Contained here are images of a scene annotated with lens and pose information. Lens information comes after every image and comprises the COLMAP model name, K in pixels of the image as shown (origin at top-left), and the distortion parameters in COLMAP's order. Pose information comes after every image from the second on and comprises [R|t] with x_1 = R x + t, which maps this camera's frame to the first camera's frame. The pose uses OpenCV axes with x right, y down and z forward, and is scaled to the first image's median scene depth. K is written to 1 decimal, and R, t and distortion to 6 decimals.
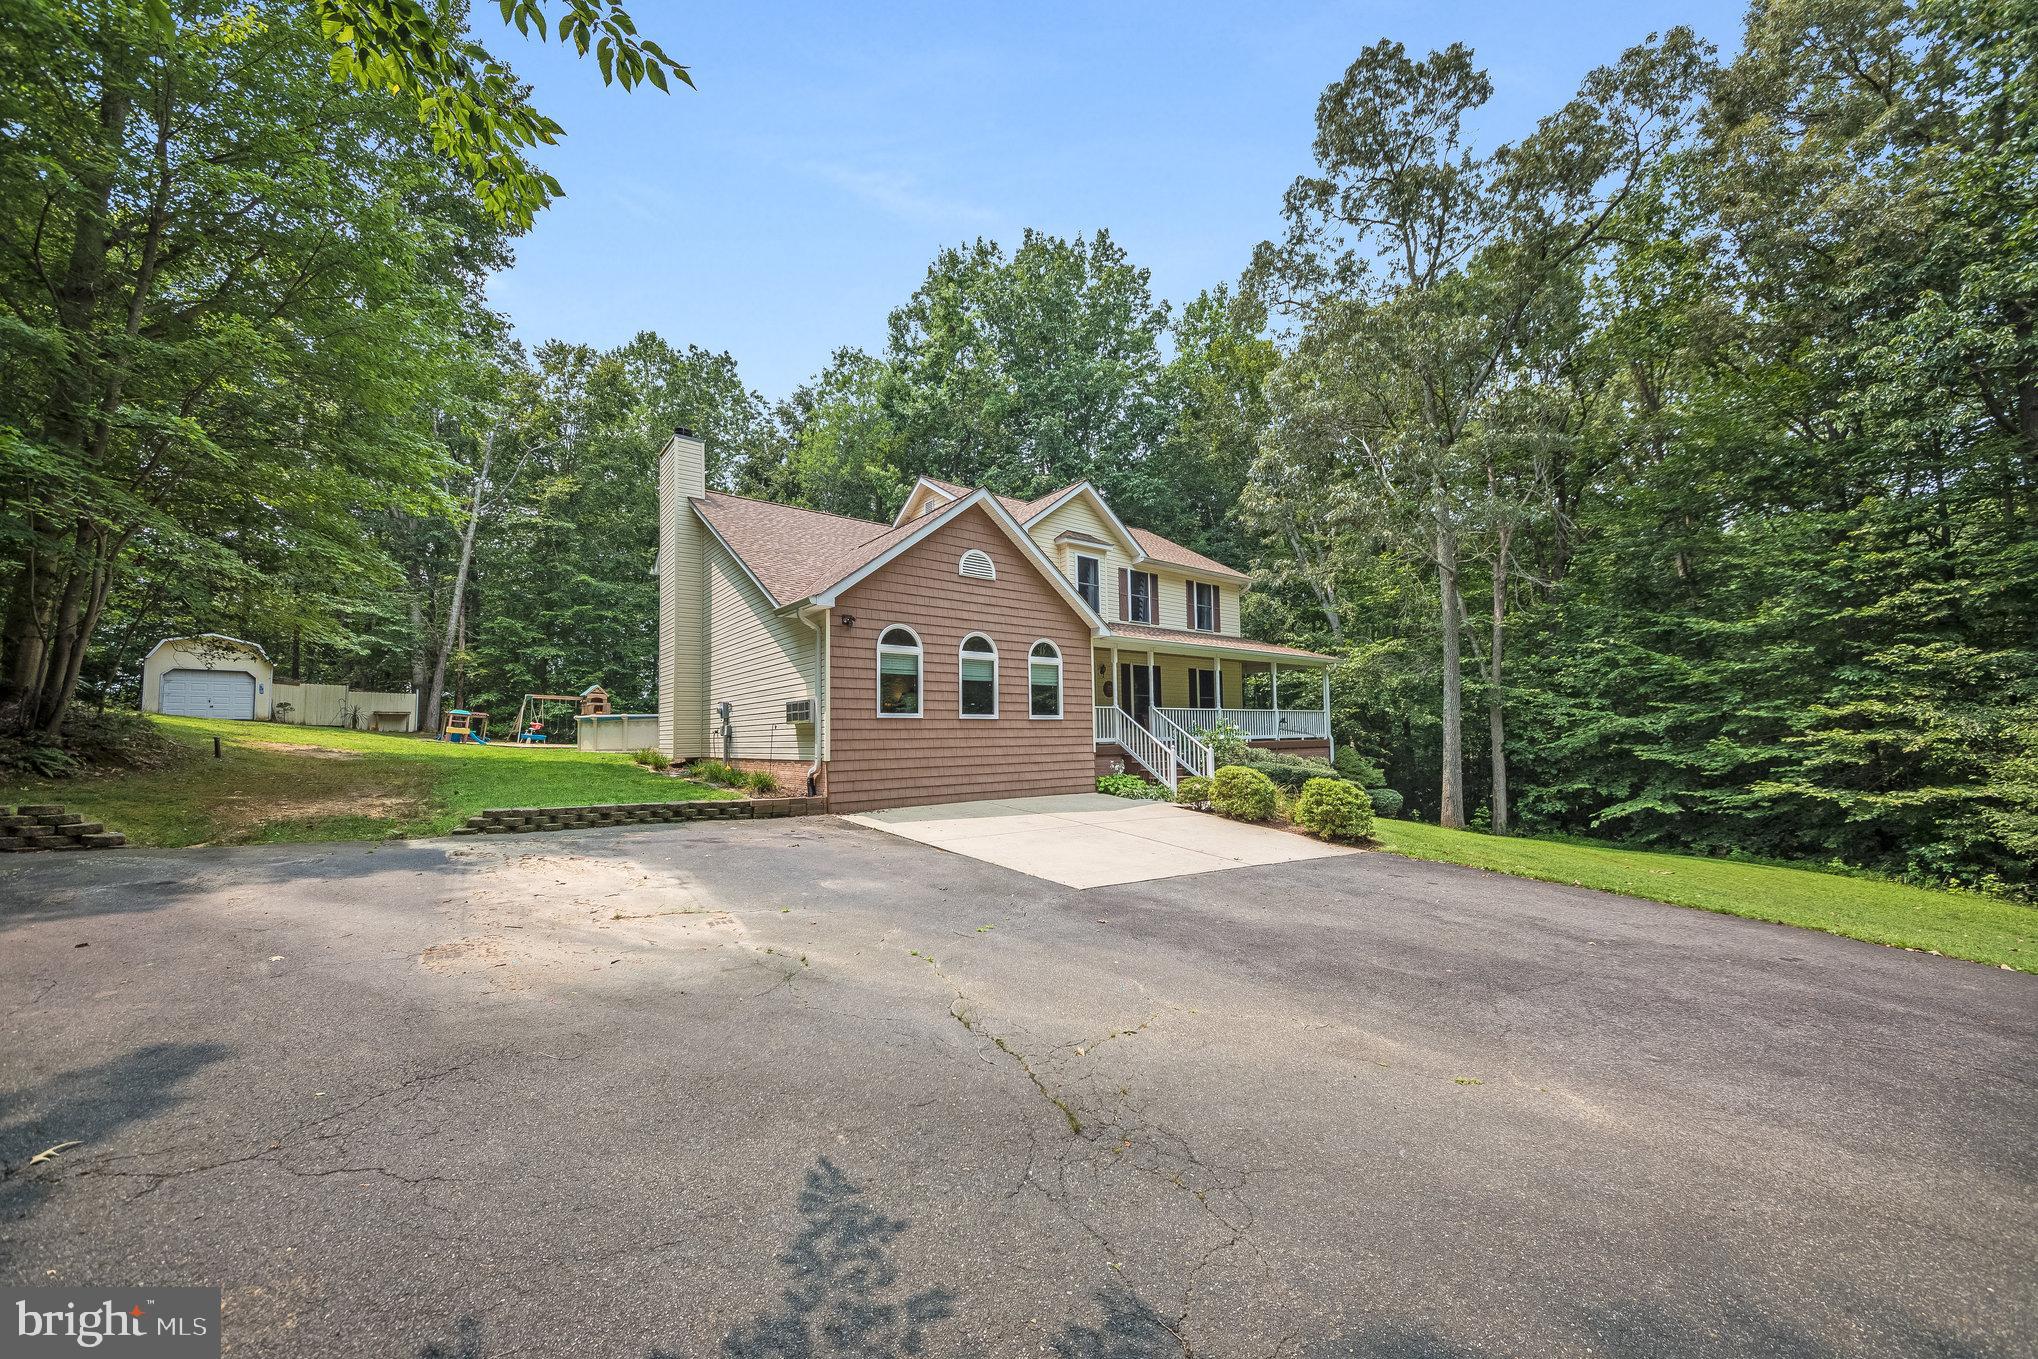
lens RADIAL K [[727.8, 0, 1013.6], [0, 727.8, 682.4], [0, 0, 1]] dist [-0.010464, -0.000945]
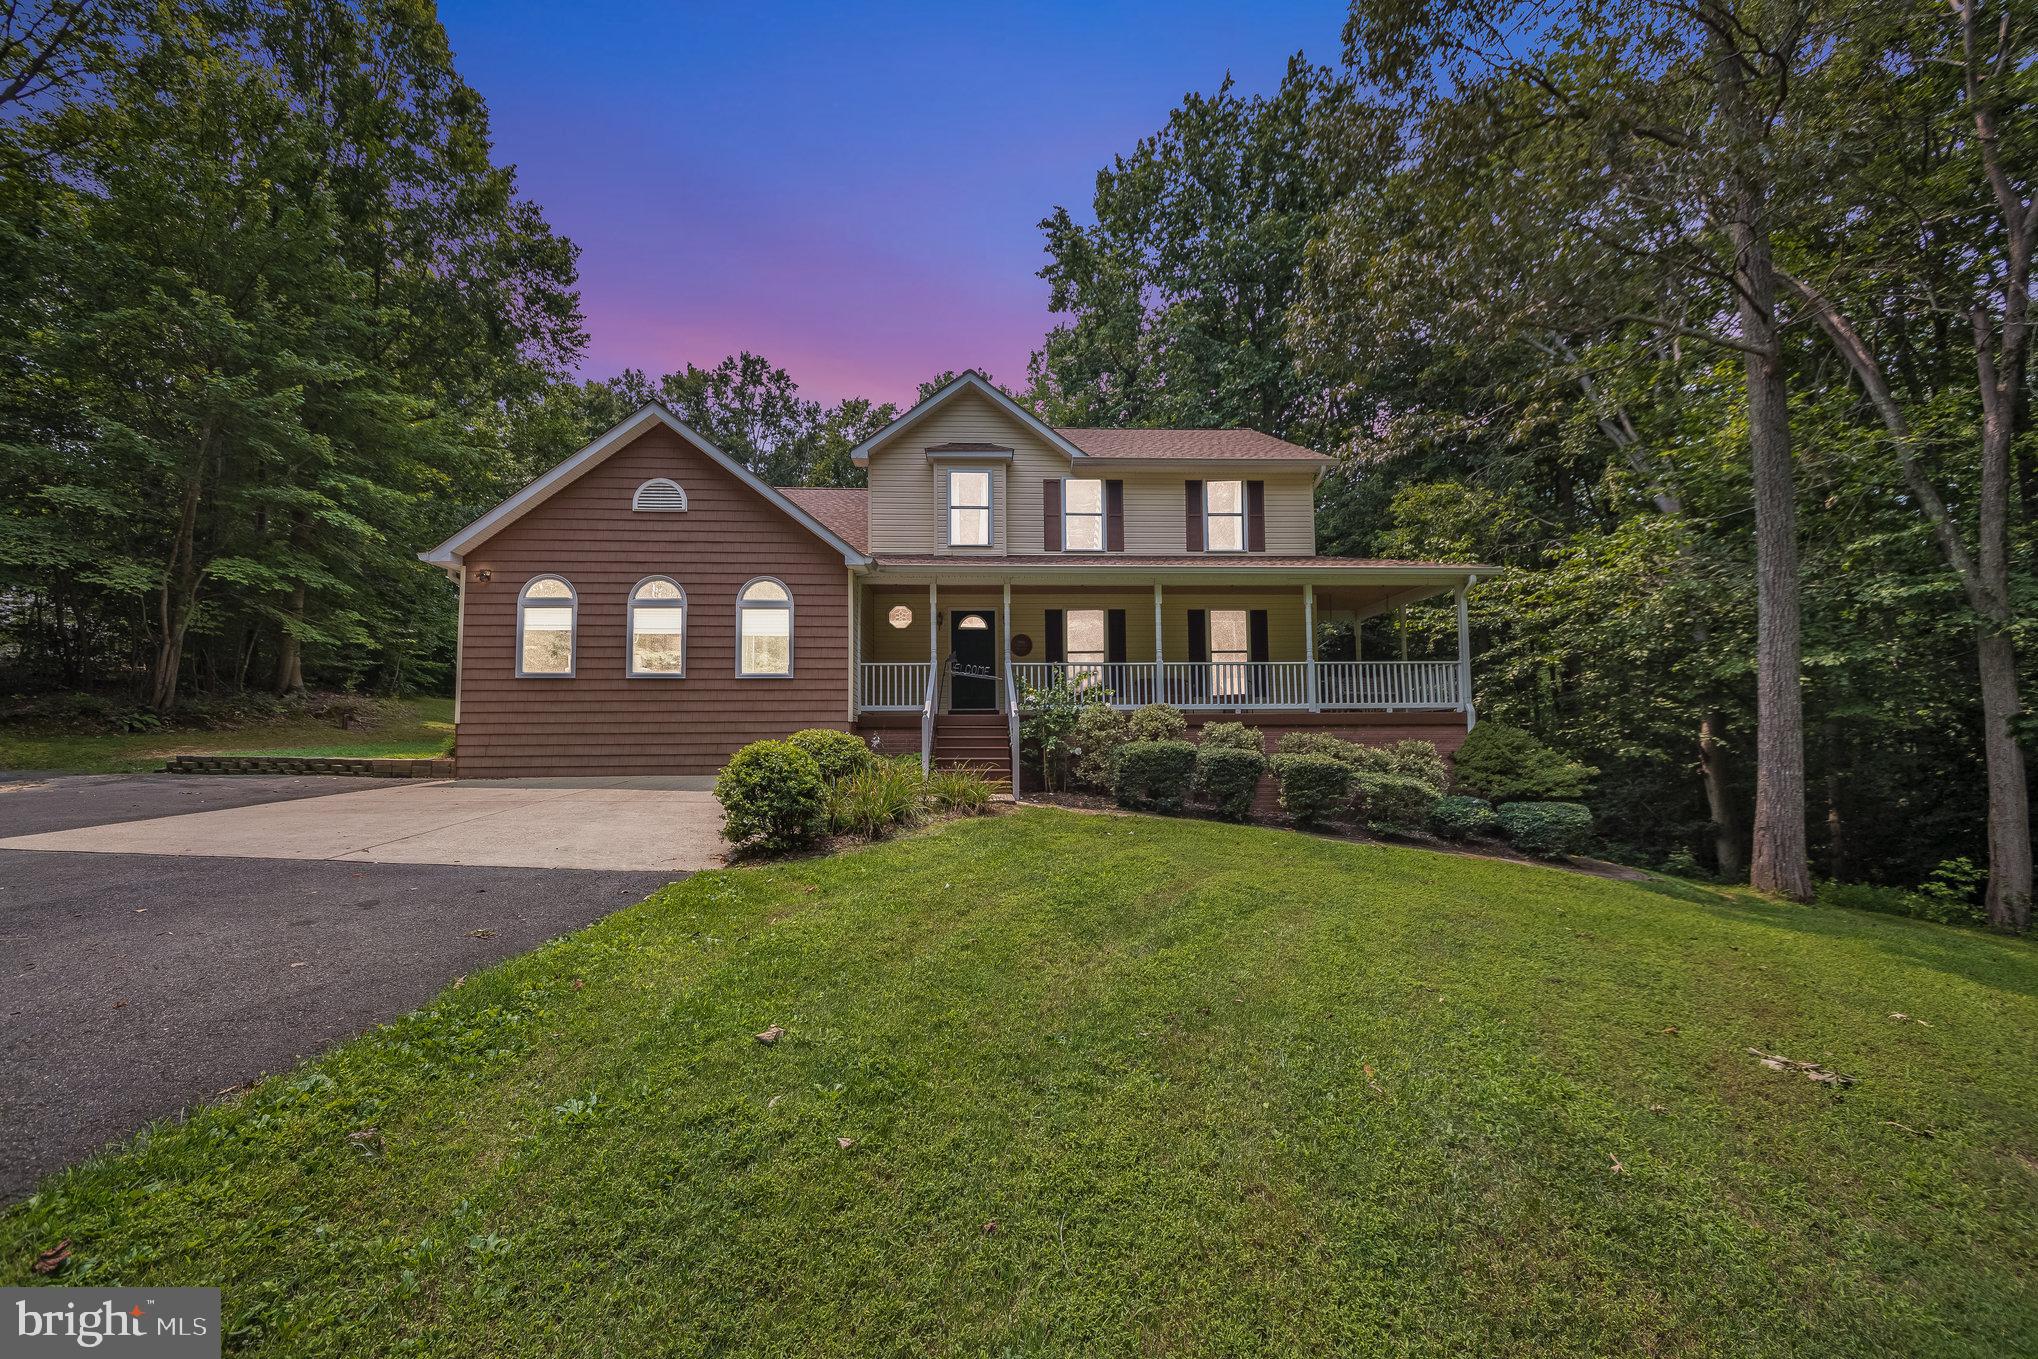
lens RADIAL K [[727.8, 0, 1018.9], [0, 727.8, 683.5], [0, 0, 1]] dist [-0.010464, -0.000945]
pose [[0.834513, -0.000444, -0.550989, 0.737318], [0.030777, 0.998476, 0.045810, 0.028388], [0.550128, -0.055187, 0.833255, 0.506321]]
